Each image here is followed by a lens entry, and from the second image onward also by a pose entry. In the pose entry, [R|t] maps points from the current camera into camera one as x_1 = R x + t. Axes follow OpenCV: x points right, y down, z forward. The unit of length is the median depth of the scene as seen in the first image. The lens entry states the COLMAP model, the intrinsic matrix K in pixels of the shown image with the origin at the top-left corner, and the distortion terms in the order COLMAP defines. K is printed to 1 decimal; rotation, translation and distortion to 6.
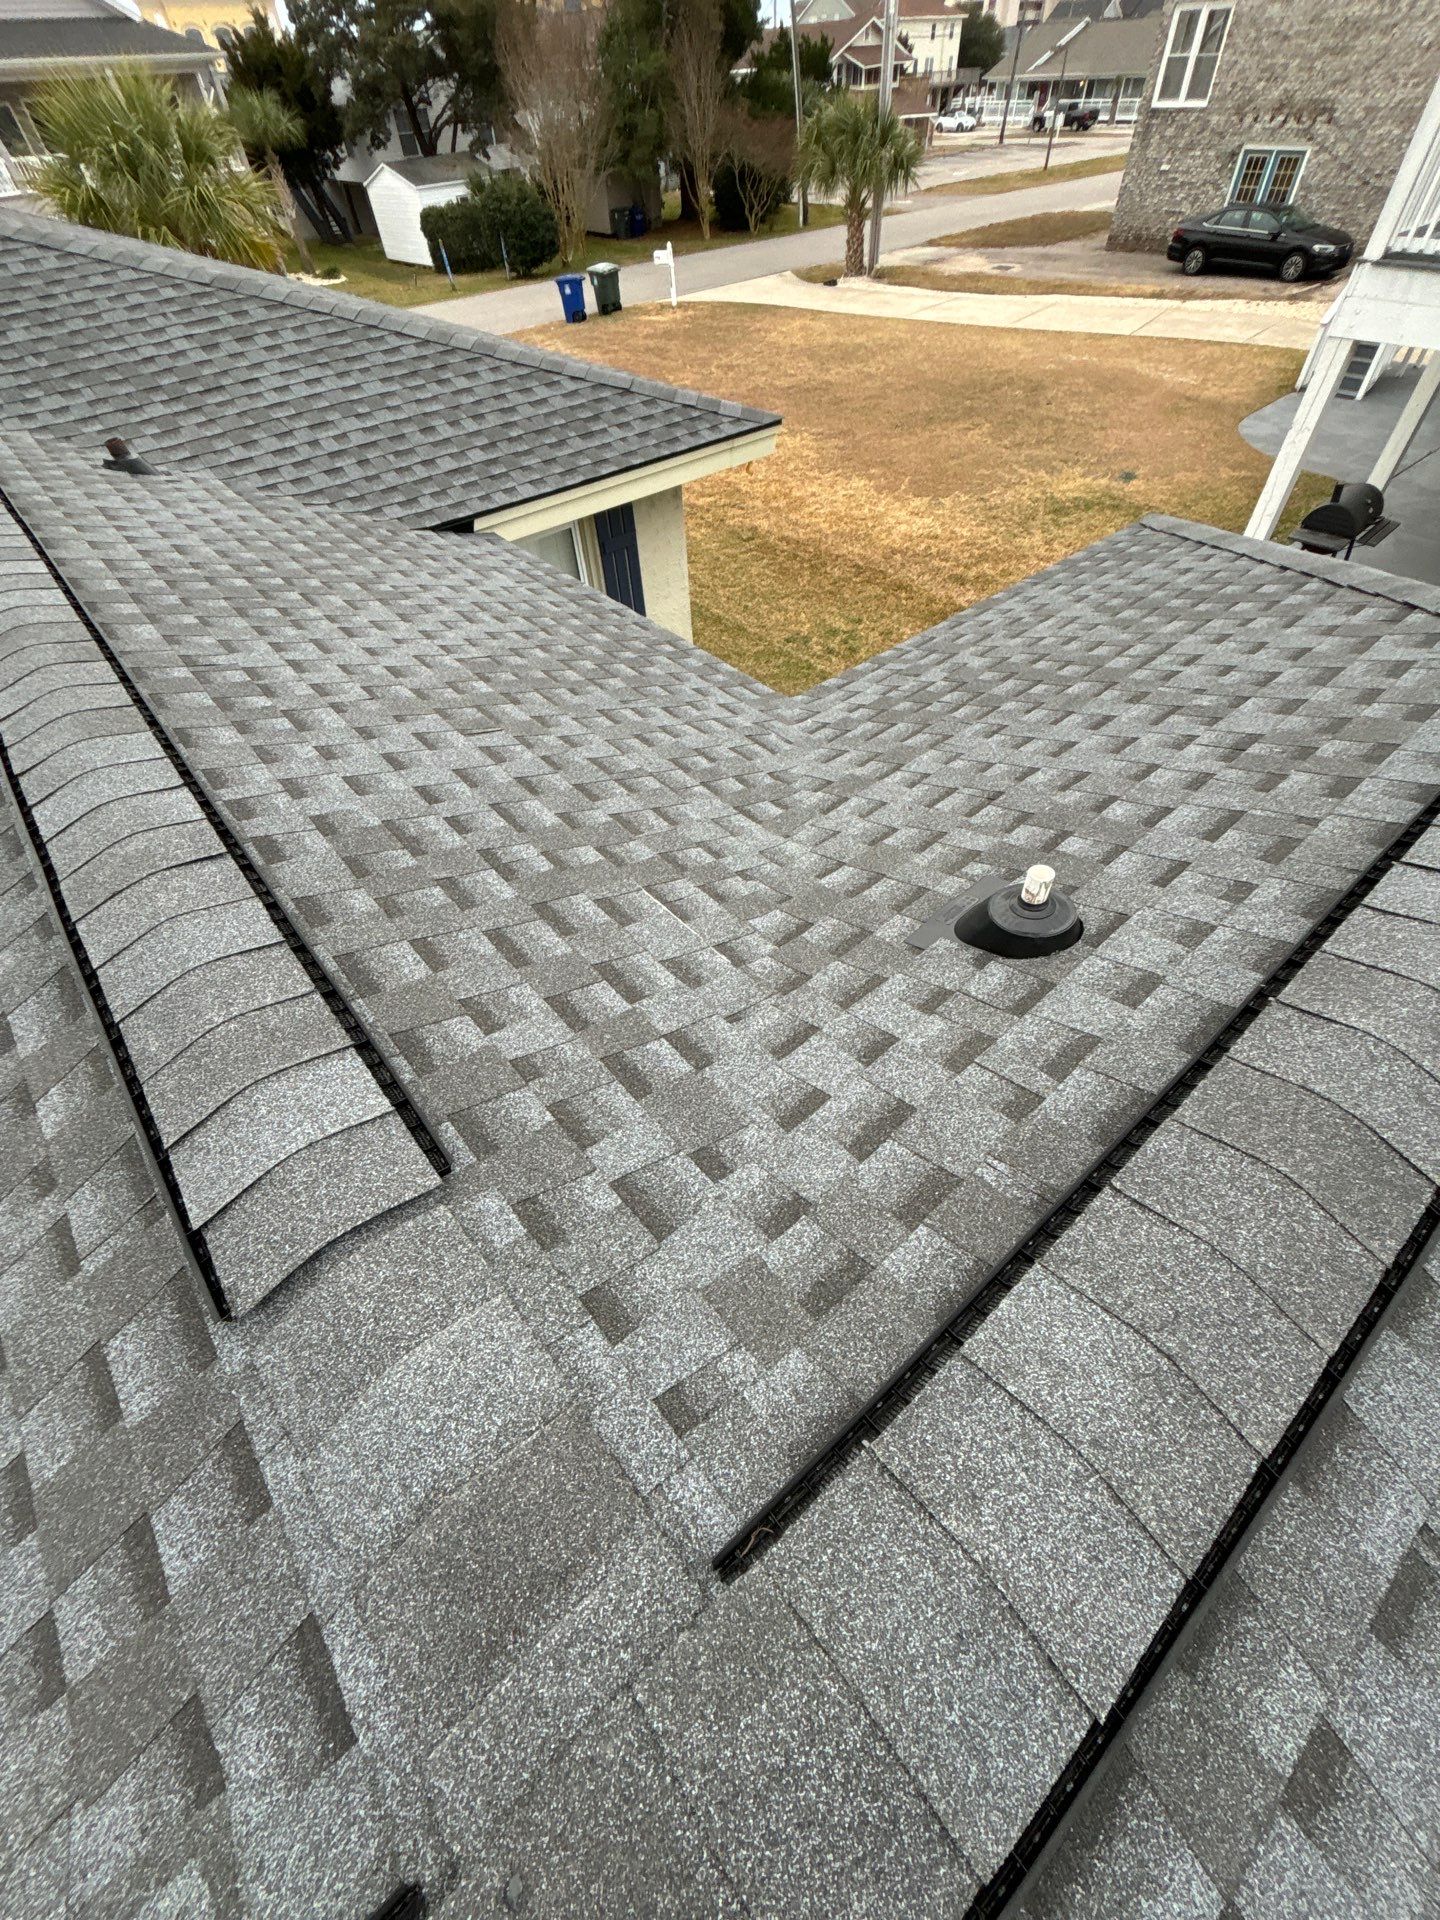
lens RADIAL K [[779.6, 0, 732.9], [0, 779.6, 958.1], [0, 0, 1]] dist [-0.001778, -0.000029]
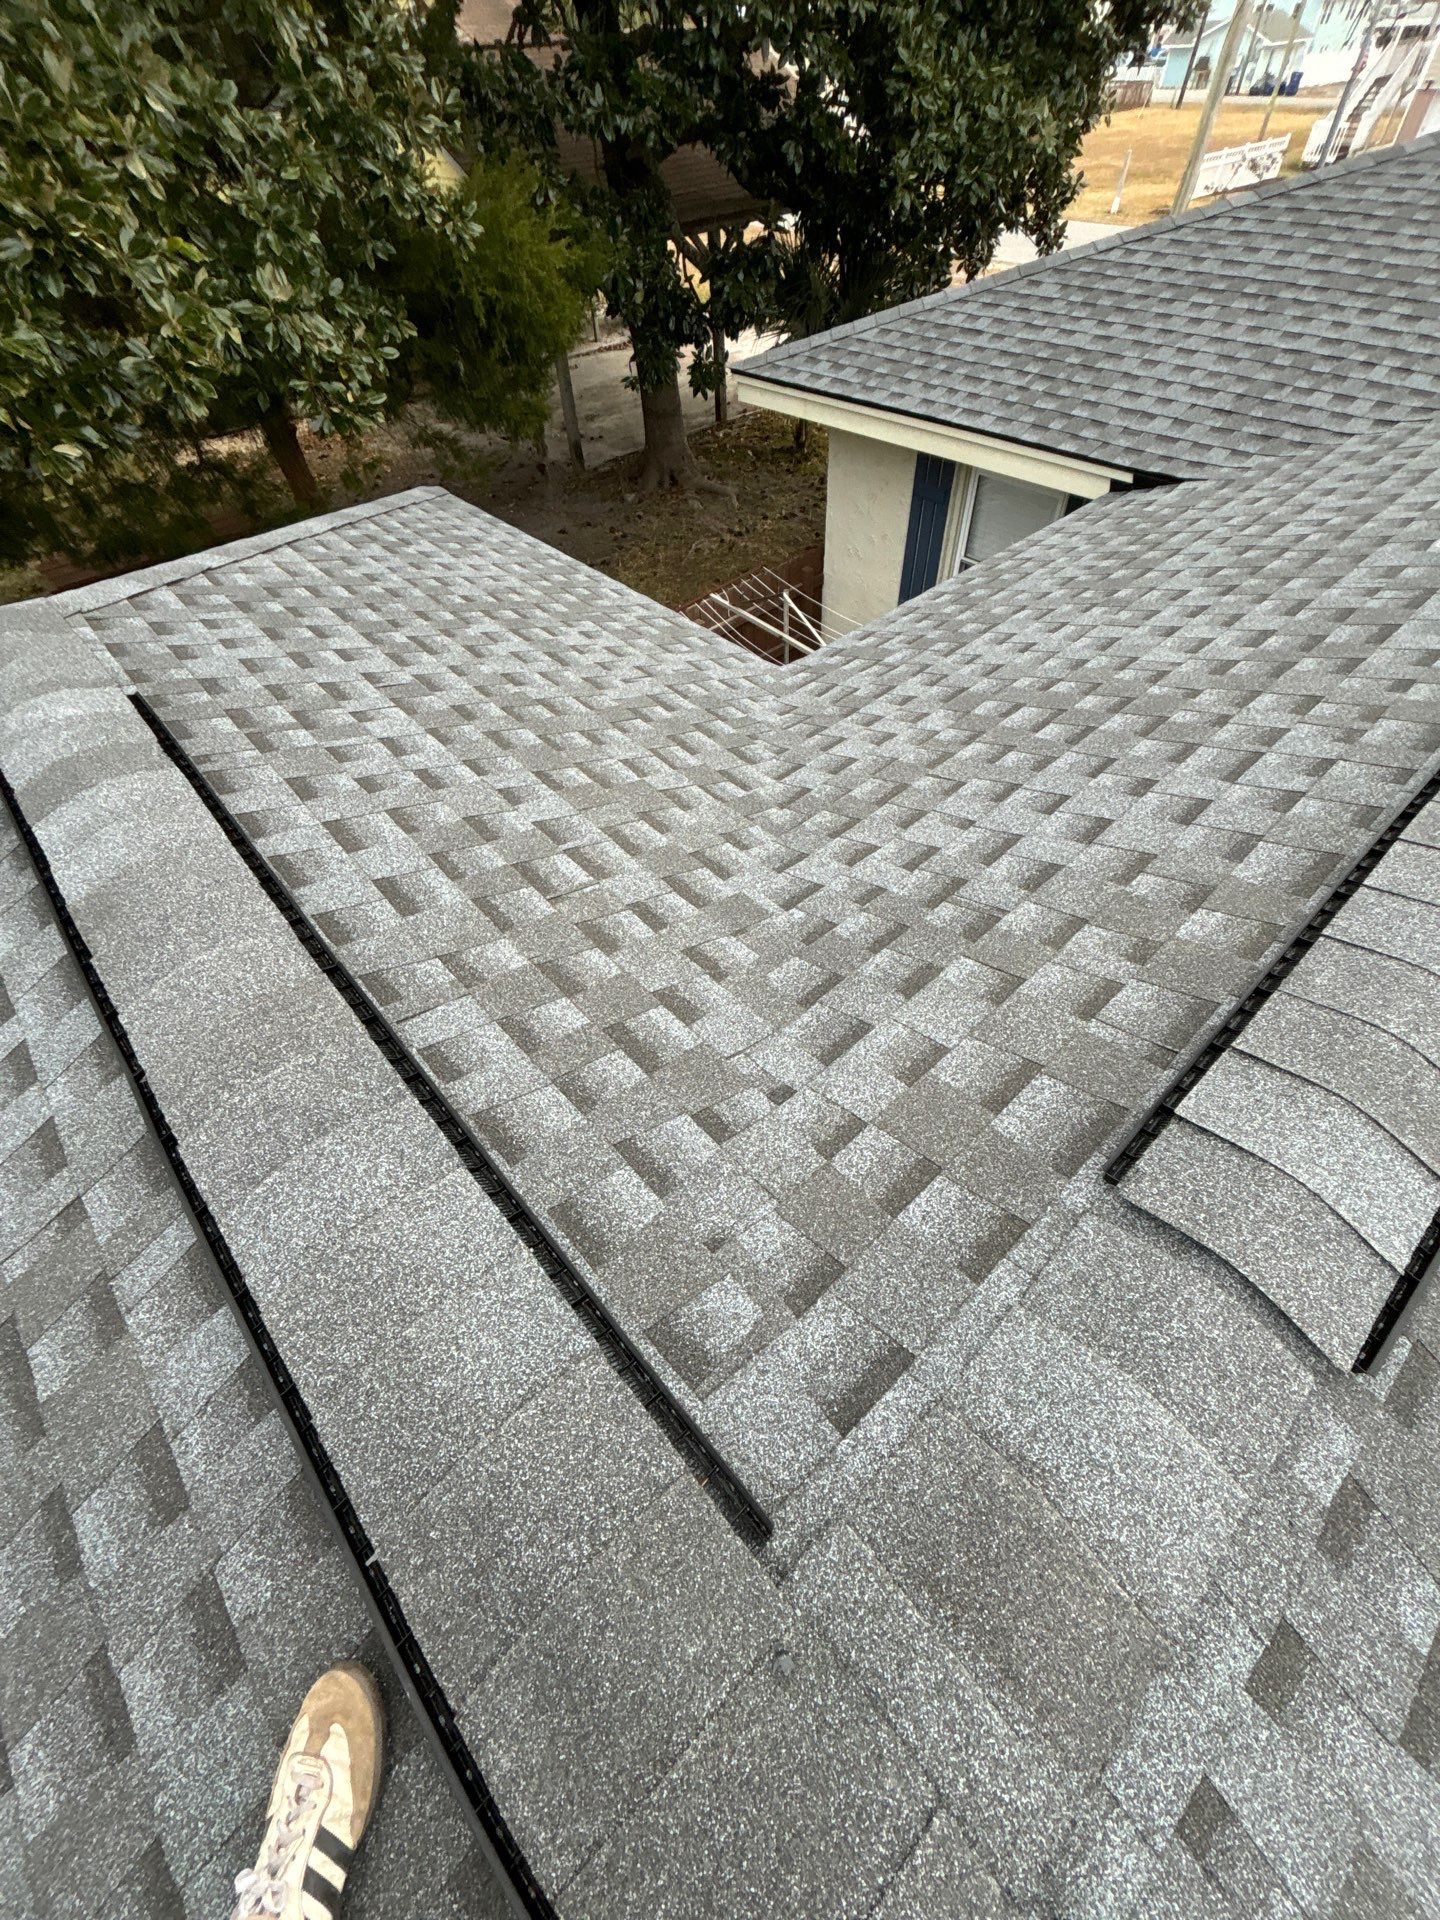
lens RADIAL K [[777.8, 0, 720.0], [0, 777.8, 960.0], [0, 0, 1]] dist [-0.001886, 0.000342]
pose [[0.024599, 0.798963, -0.600877, -0.253107], [-0.722456, 0.429653, 0.541716, 0.141290], [0.690979, 0.420781, 0.587785, -0.081500]]
